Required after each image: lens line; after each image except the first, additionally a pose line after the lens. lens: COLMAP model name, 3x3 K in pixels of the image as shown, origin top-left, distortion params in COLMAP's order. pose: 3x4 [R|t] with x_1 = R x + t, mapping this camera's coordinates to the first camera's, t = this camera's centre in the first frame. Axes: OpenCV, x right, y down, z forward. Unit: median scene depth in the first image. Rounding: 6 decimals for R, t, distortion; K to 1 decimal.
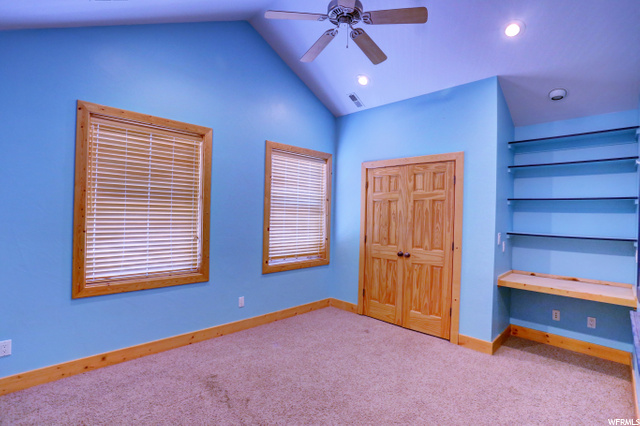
lens RADIAL K [[308.8, 0, 320.4], [0, 308.8, 212.7], [0, 0, 1]] dist [-0.050436, 0.004610]
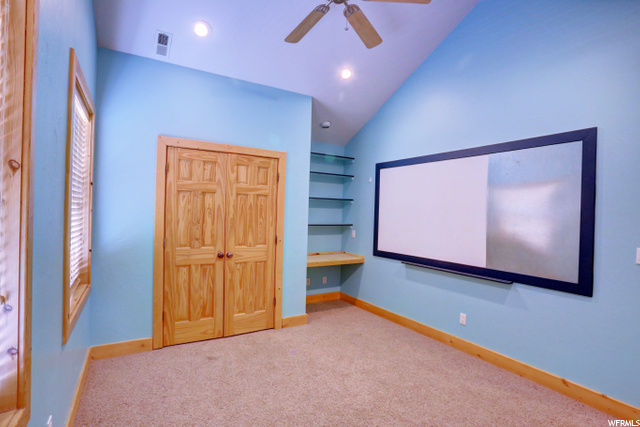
lens RADIAL K [[308.8, 0, 320.4], [0, 308.8, 215.7], [0, 0, 1]] dist [-0.050436, 0.004610]
pose [[0.236549, -0.027440, 0.971232, -0.532034], [-0.023867, 0.999135, 0.034041, -0.012706], [-0.971326, -0.031232, 0.235690, 0.557293]]
